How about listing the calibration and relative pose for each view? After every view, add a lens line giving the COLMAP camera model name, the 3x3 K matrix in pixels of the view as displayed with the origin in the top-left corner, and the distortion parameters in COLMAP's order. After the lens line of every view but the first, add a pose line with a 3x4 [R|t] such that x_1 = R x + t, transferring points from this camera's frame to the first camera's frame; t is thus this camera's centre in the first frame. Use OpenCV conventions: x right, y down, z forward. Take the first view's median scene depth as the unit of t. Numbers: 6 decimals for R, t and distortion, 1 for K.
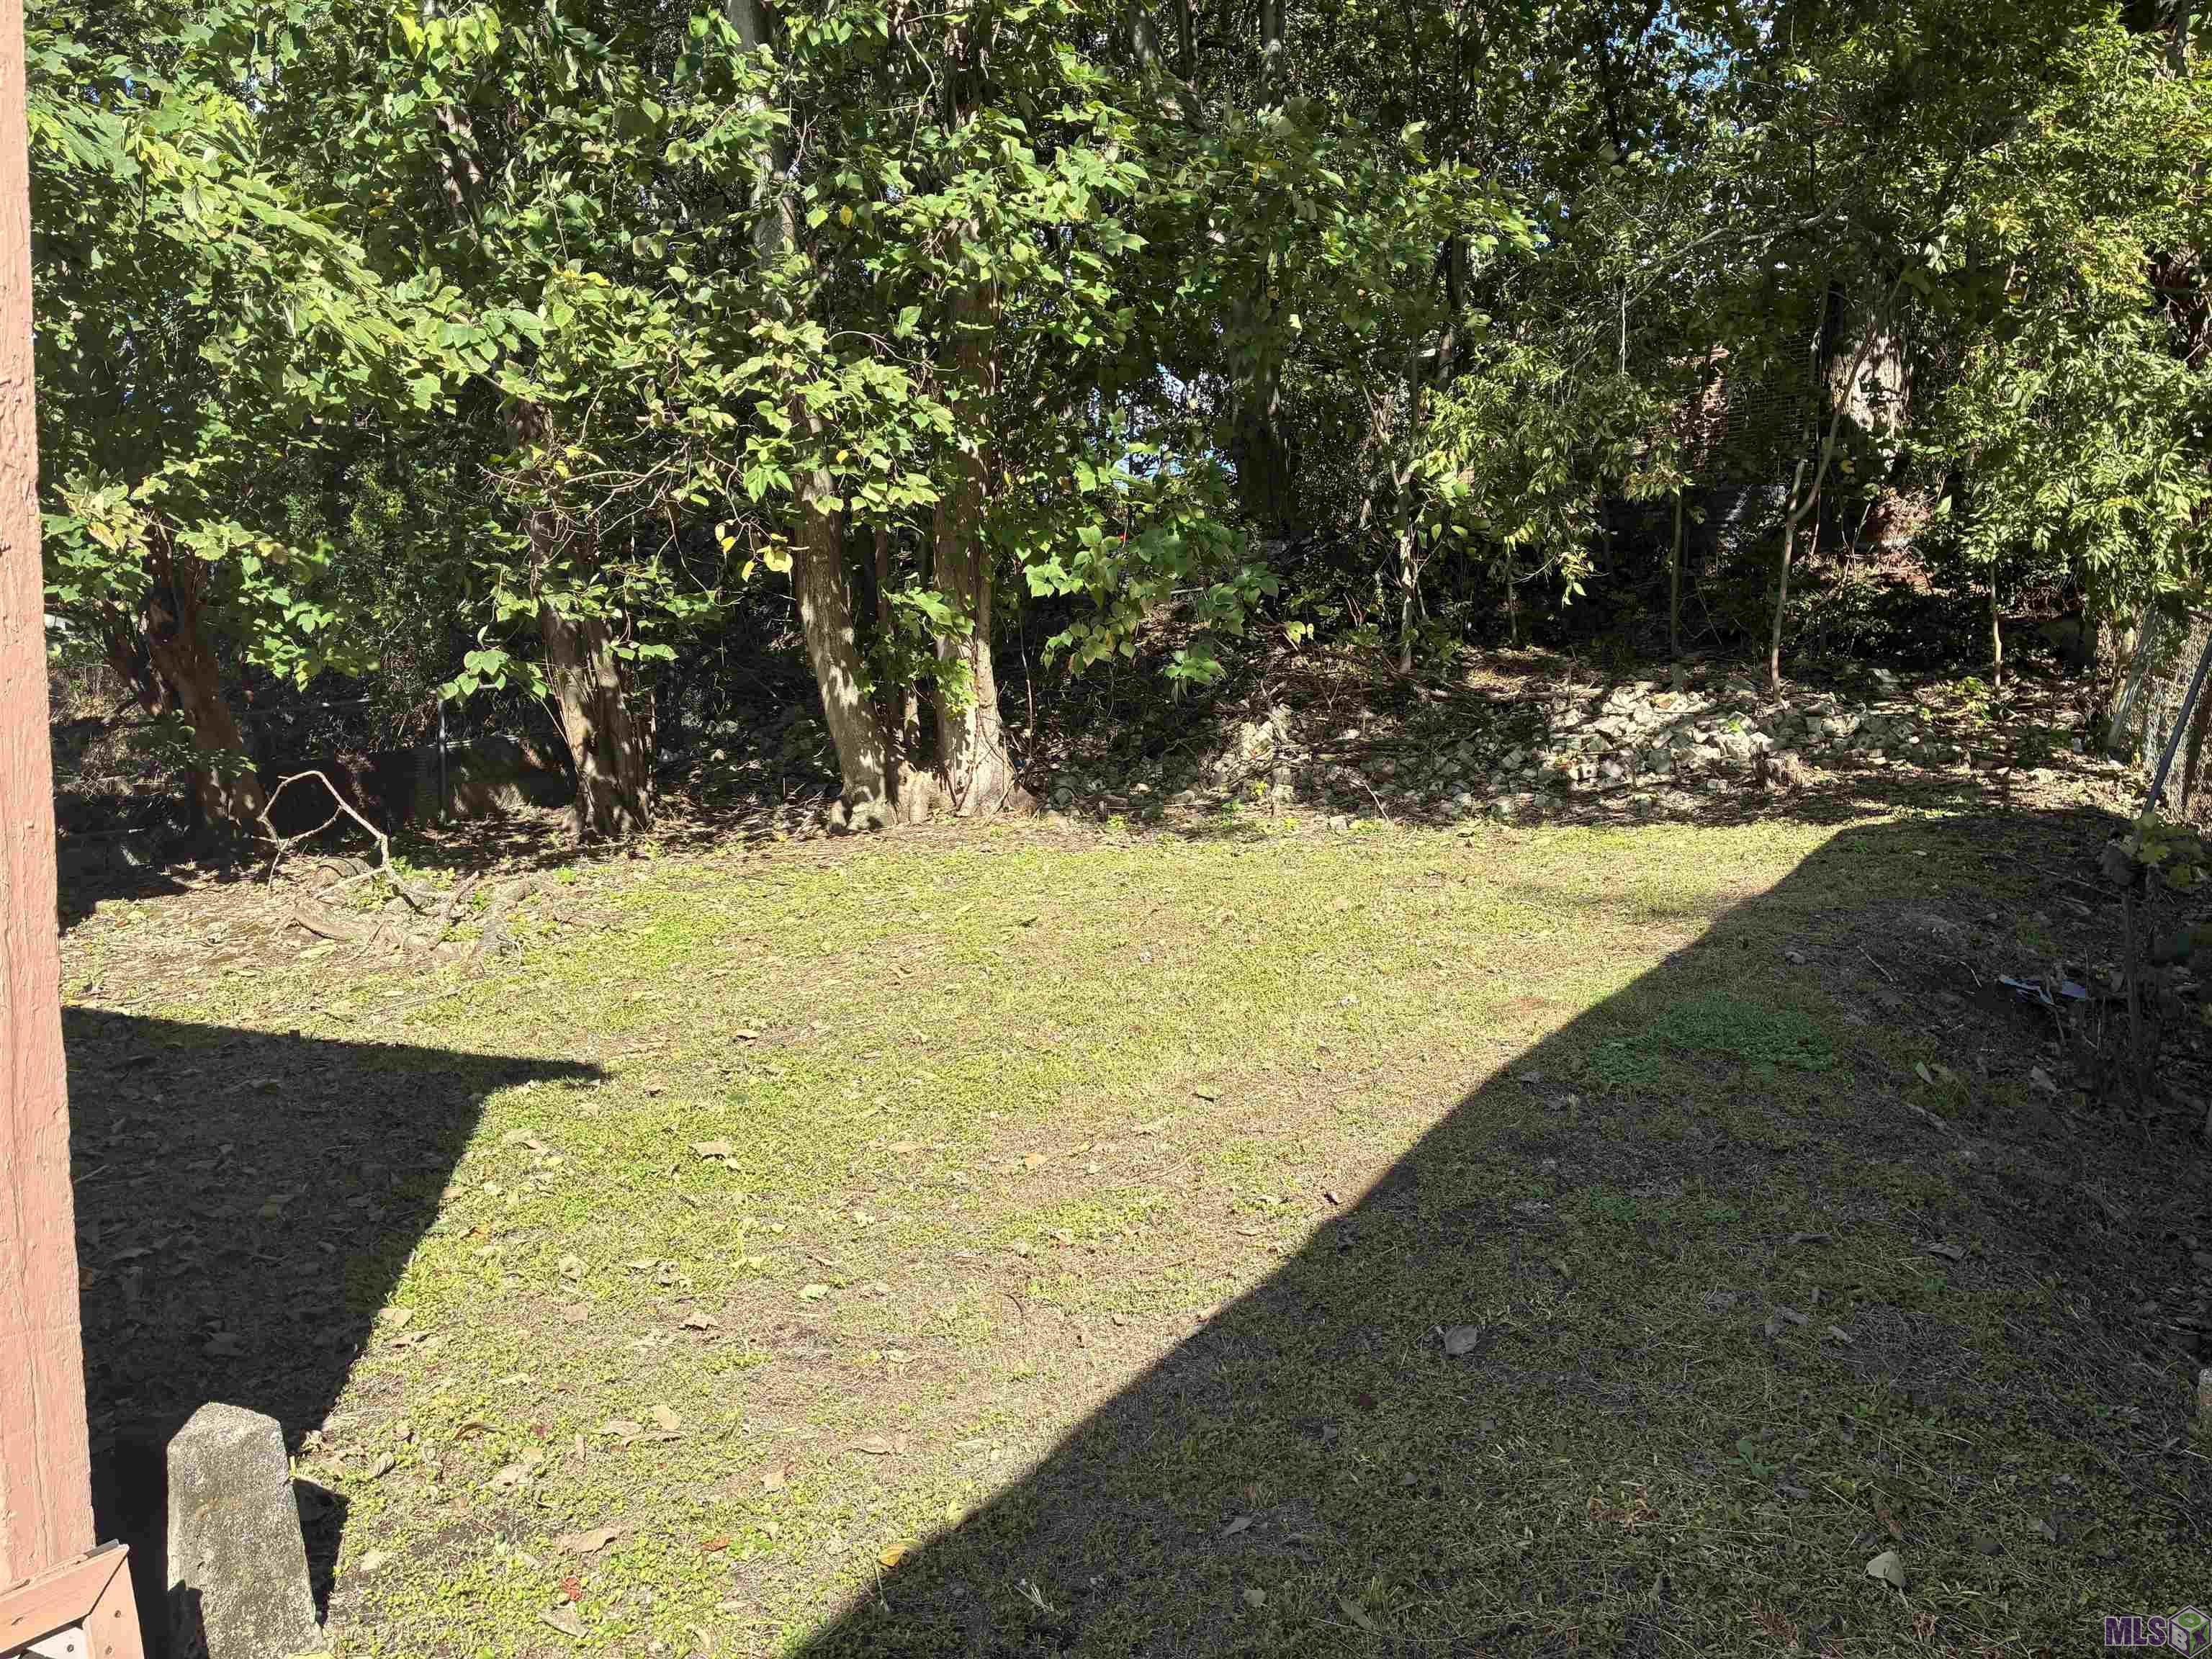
lens RADIAL K [[1663.2, 0, 1123.8], [0, 1663.2, 866.1], [0, 0, 1]] dist [0.033179, -0.020503]
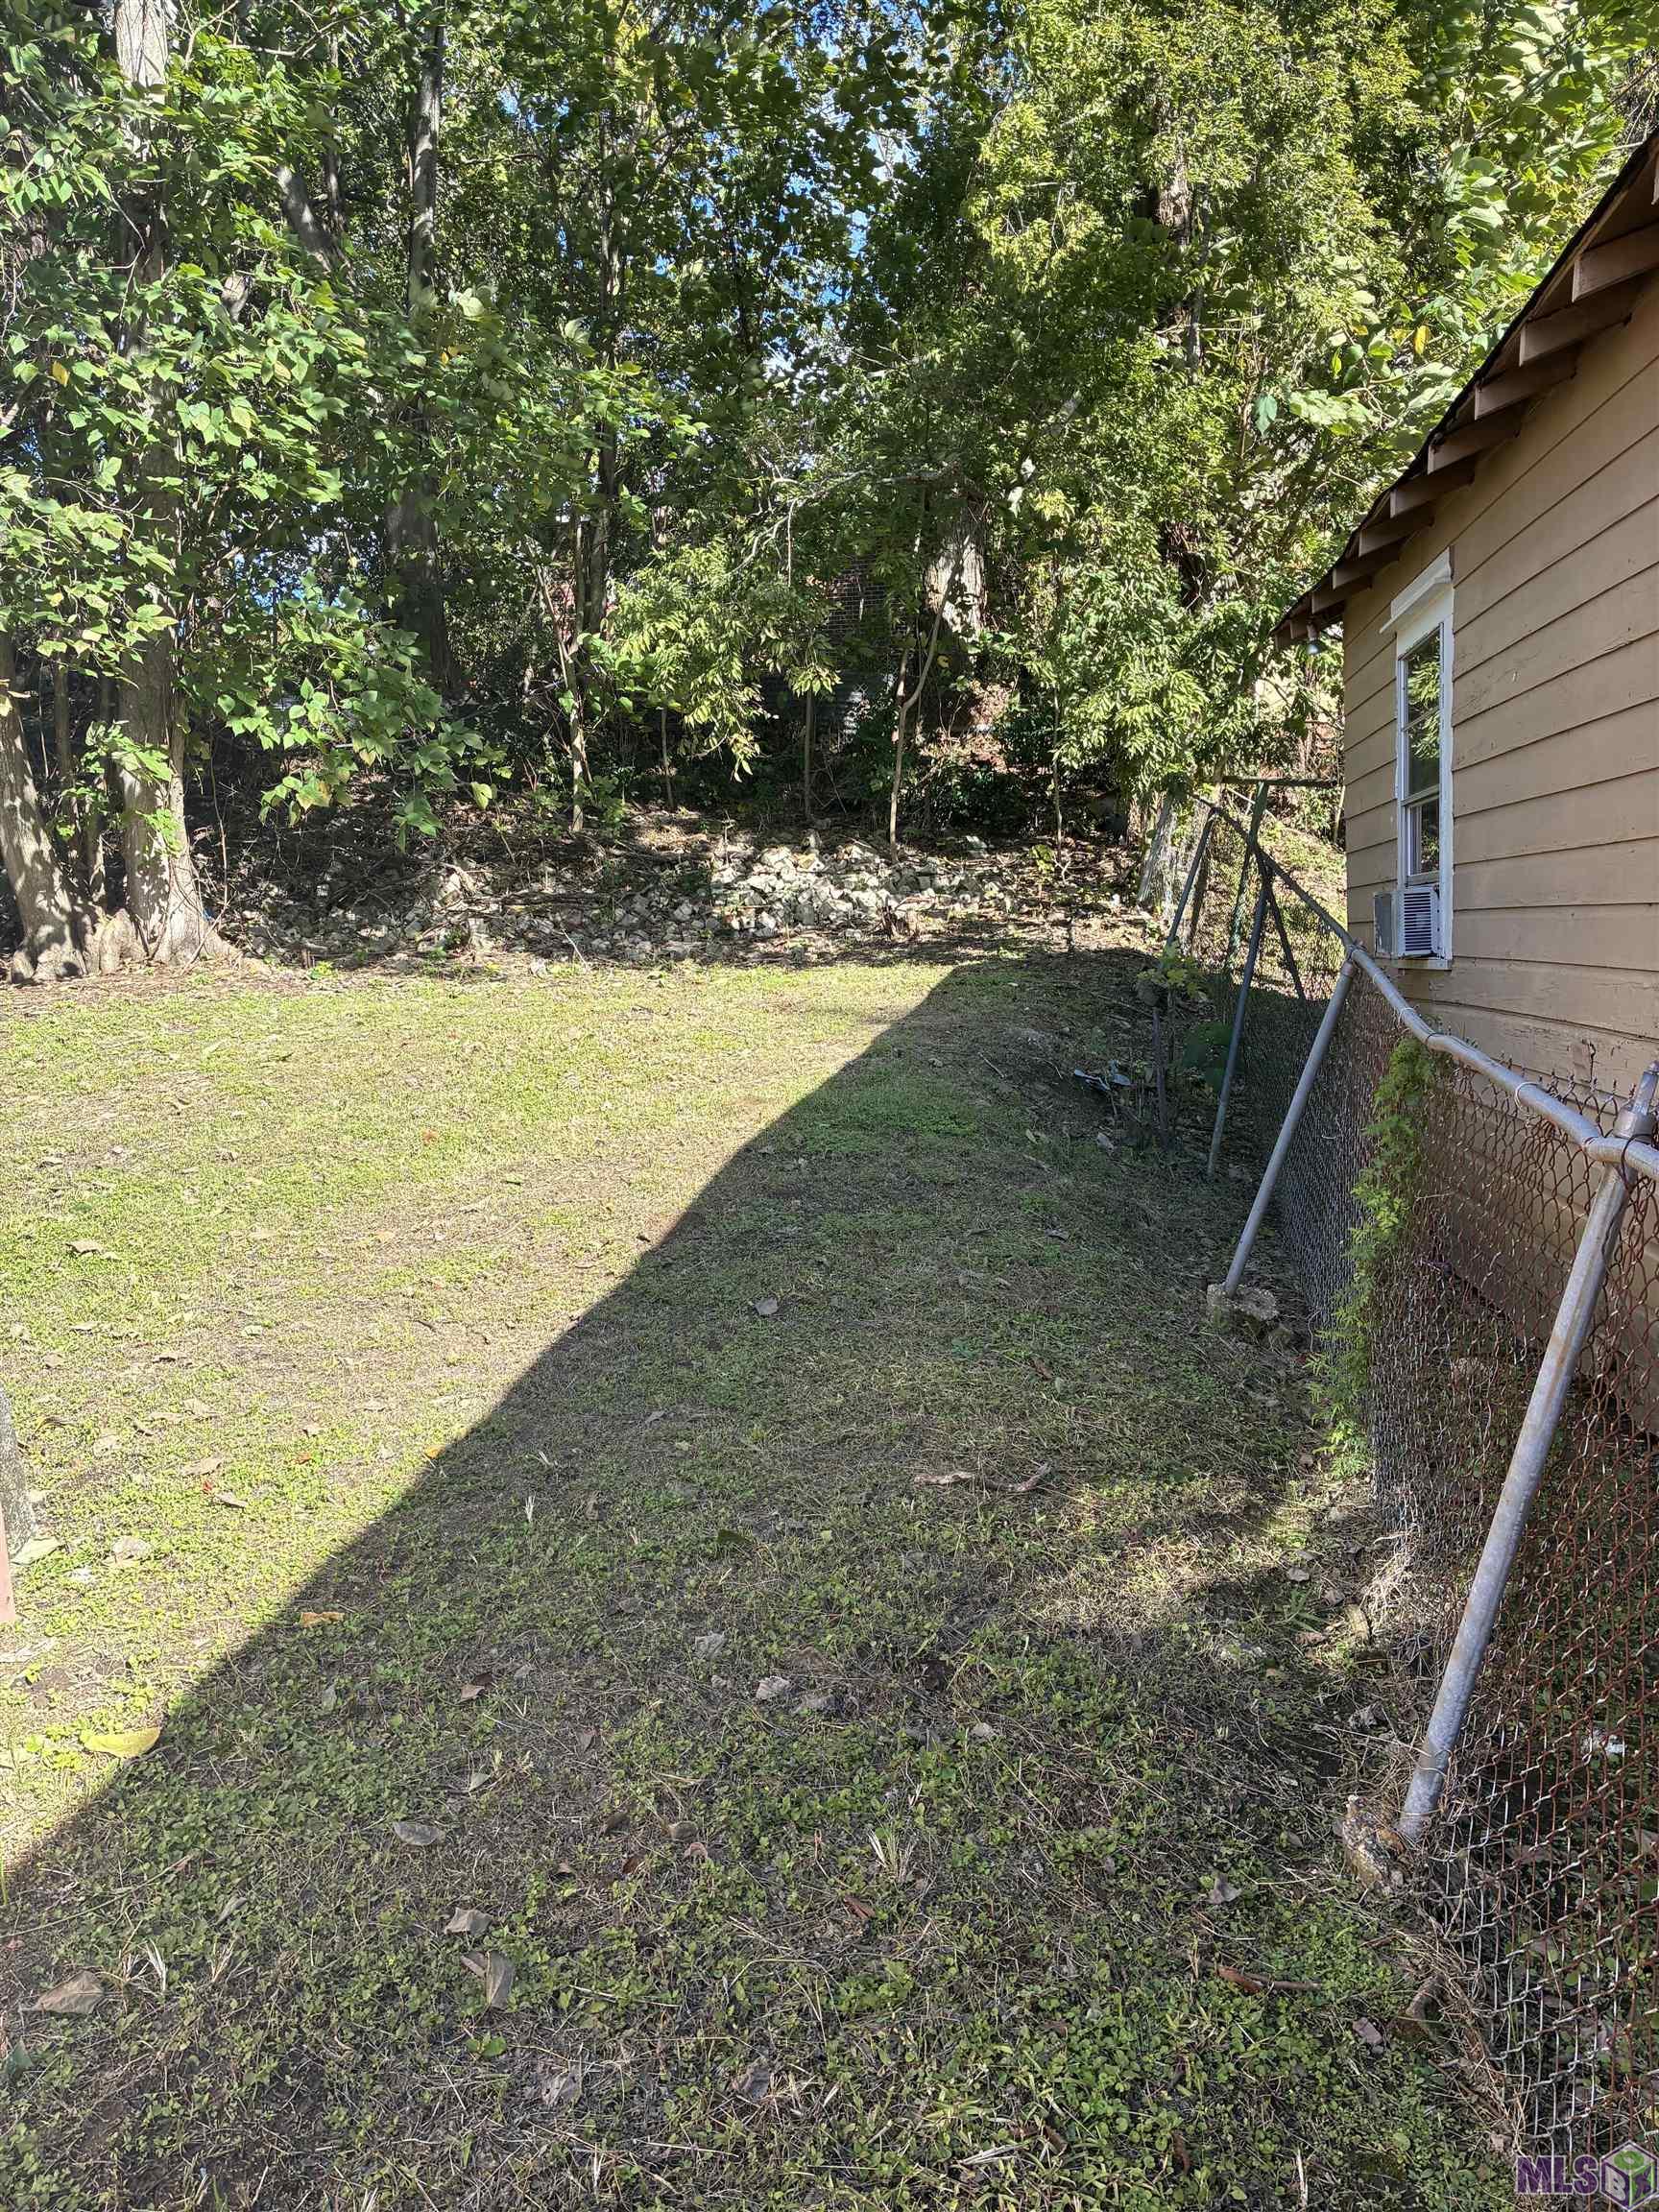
lens RADIAL K [[1664.6, 0, 824.8], [0, 1664.6, 1114.8], [0, 0, 1]] dist [0.084410, -0.008176]
pose [[0.939586, -0.041702, 0.339762, -0.093207], [0.023146, 0.998020, 0.058488, 0.013601], [-0.341528, -0.047090, 0.938691, -0.144664]]
